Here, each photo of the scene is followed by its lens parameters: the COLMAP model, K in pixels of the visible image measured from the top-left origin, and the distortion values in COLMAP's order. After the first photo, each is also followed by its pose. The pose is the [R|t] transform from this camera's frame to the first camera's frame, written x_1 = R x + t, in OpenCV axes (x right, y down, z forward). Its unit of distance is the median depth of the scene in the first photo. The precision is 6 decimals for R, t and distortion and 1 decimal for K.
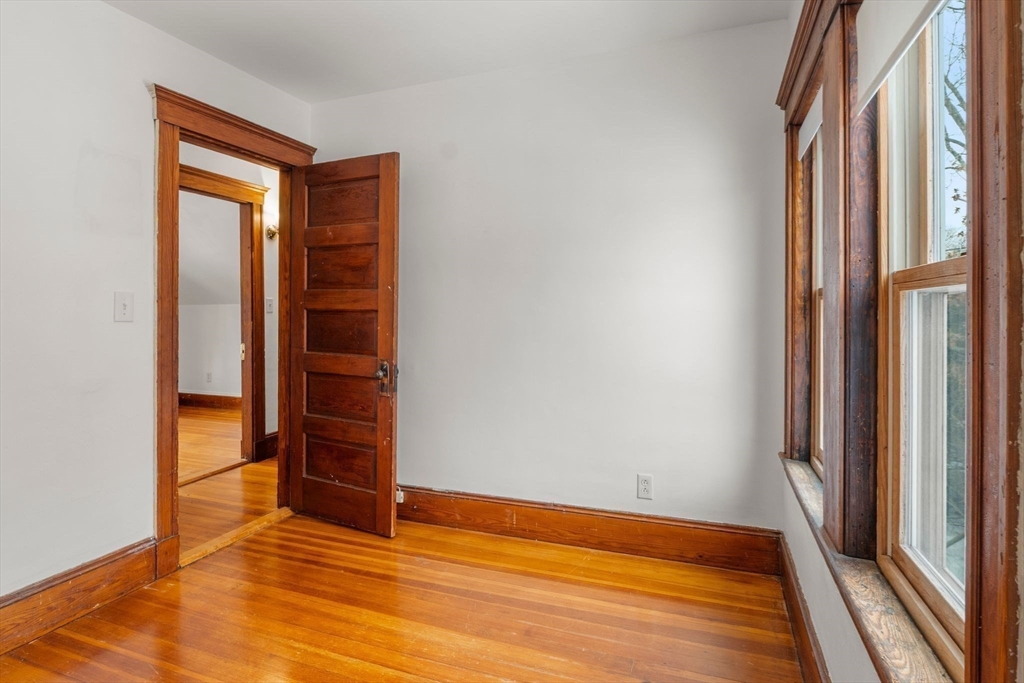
lens RADIAL K [[552.6, 0, 502.8], [0, 552.6, 312.8], [0, 0, 1]] dist [-0.003268, -0.001407]
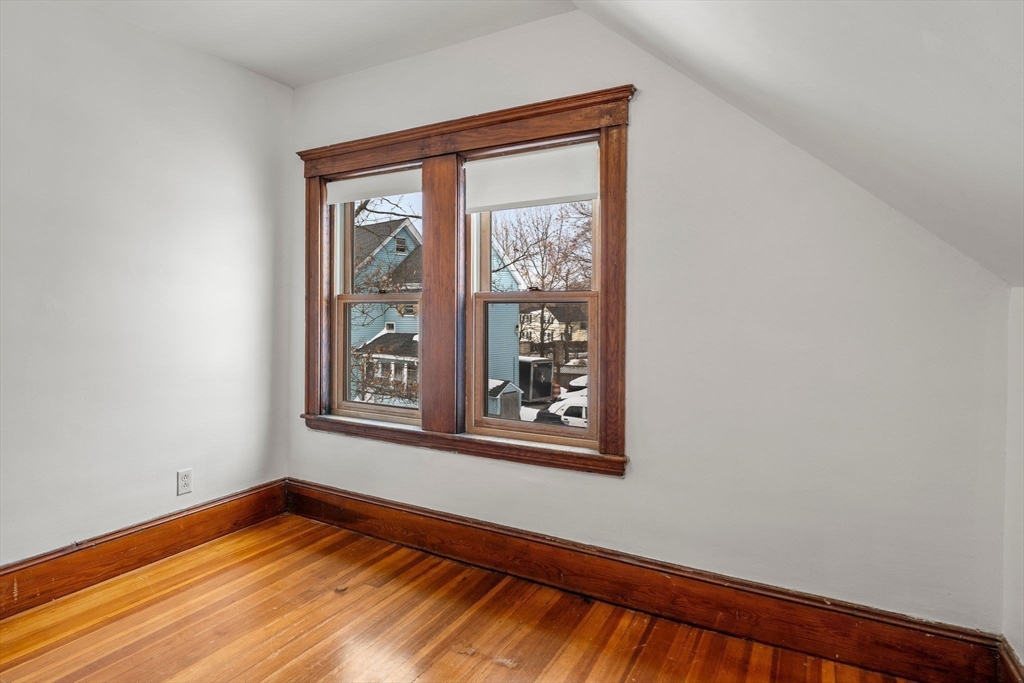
lens RADIAL K [[552.6, 0, 502.8], [0, 552.6, 312.8], [0, 0, 1]] dist [-0.003268, -0.001407]
pose [[0.145587, 0.001507, 0.989344, -0.687758], [-0.002973, 0.999995, -0.001086, 0.003269], [-0.989341, -0.002784, 0.145591, 0.284309]]
